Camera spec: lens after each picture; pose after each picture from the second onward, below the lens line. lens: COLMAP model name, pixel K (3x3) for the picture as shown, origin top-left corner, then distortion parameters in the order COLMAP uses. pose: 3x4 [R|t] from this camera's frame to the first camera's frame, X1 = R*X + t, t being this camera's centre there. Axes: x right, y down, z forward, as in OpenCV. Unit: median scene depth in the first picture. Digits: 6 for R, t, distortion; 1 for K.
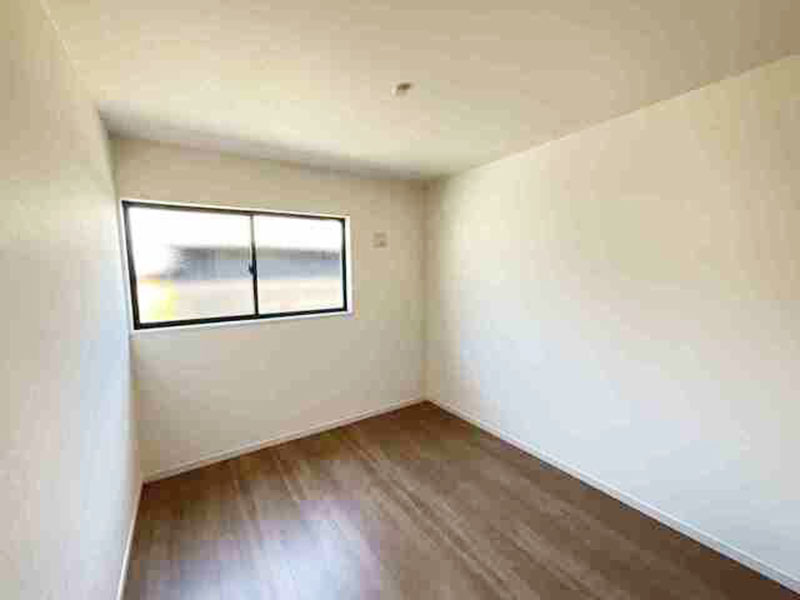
lens RADIAL K [[324.0, 0, 402.2], [0, 324.0, 303.4], [0, 0, 1]] dist [-0.003721, -0.002377]
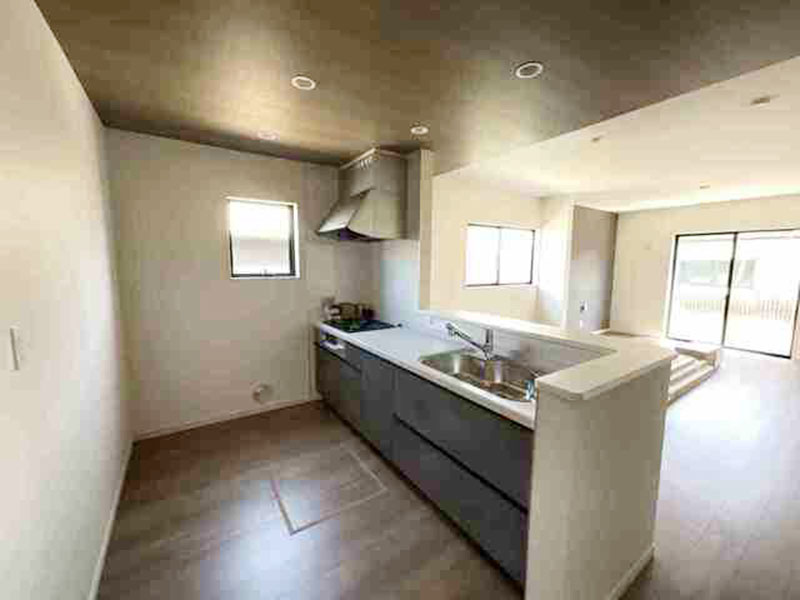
lens RADIAL K [[324.0, 0, 402.3], [0, 324.0, 299.2], [0, 0, 1]] dist [-0.003721, -0.002377]
pose [[0.999683, 0.025154, 0.001181, -0.906954], [-0.025172, 0.999510, 0.018610, 0.093002], [-0.000712, -0.018634, 0.999826, -0.732642]]
